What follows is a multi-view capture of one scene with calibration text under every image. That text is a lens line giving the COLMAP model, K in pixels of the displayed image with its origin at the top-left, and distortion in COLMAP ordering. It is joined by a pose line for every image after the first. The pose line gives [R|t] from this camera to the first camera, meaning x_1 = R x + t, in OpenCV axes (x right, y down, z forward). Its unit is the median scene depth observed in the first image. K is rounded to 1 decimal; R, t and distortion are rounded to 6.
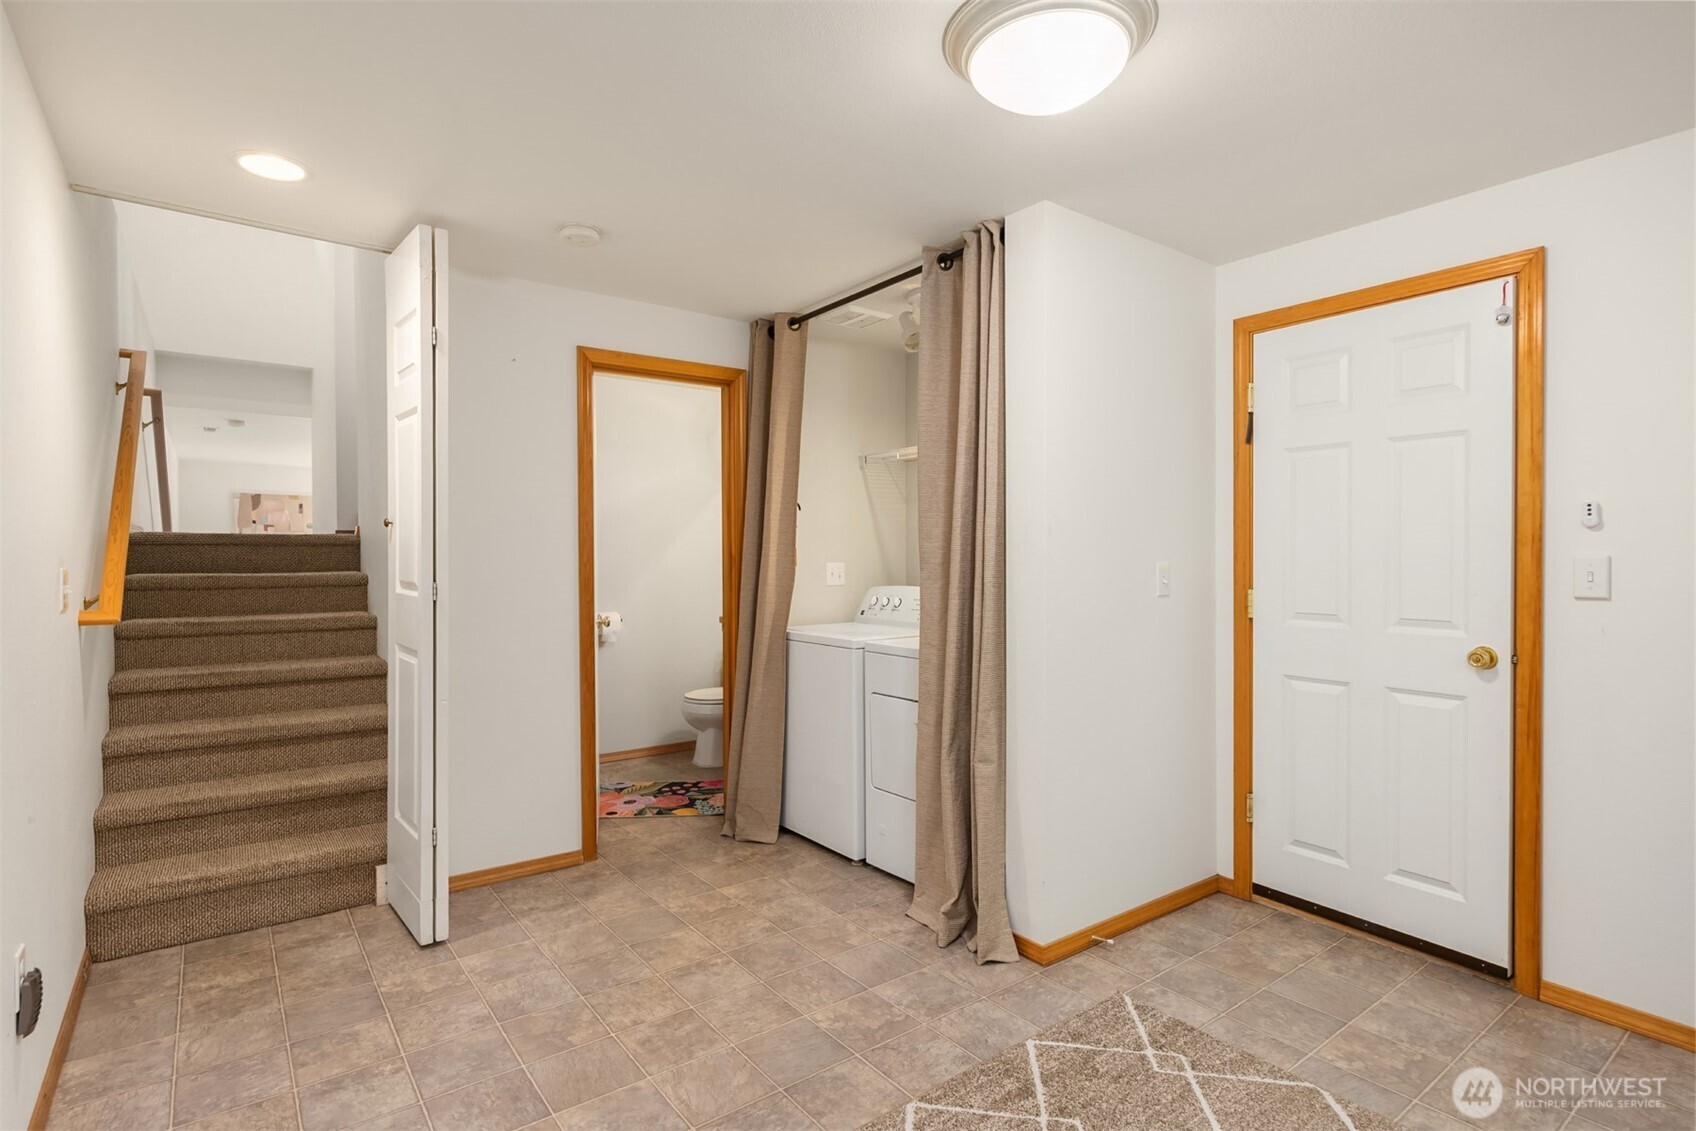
lens RADIAL K [[825.5, 0, 831.6], [0, 825.5, 566.0], [0, 0, 1]] dist [-0.000738, 0.000173]
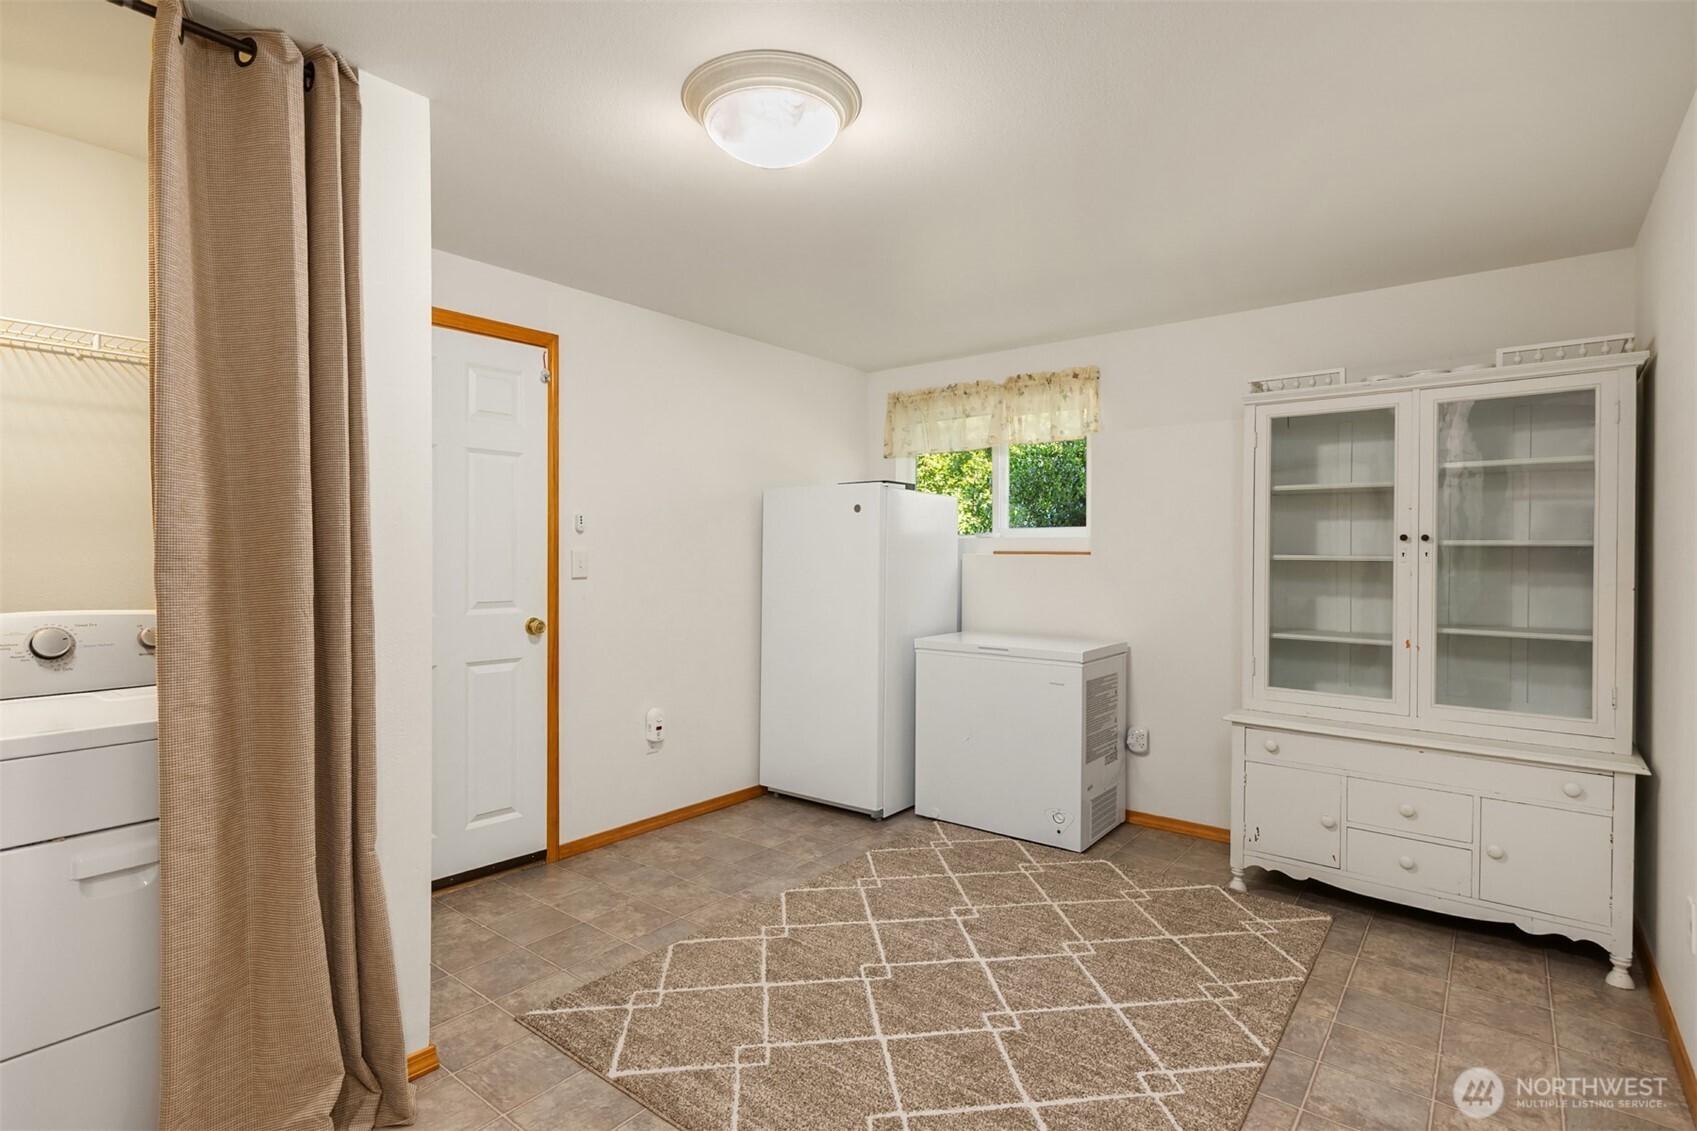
lens RADIAL K [[824.6, 0, 843.6], [0, 824.6, 544.2], [0, 0, 1]] dist [0.035615, 0.000261]
pose [[-0.254983, 0.007014, 0.966920, -0.721698], [-0.001182, 0.999971, -0.007565, -0.013813], [-0.966945, -0.003072, -0.254967, 0.960599]]
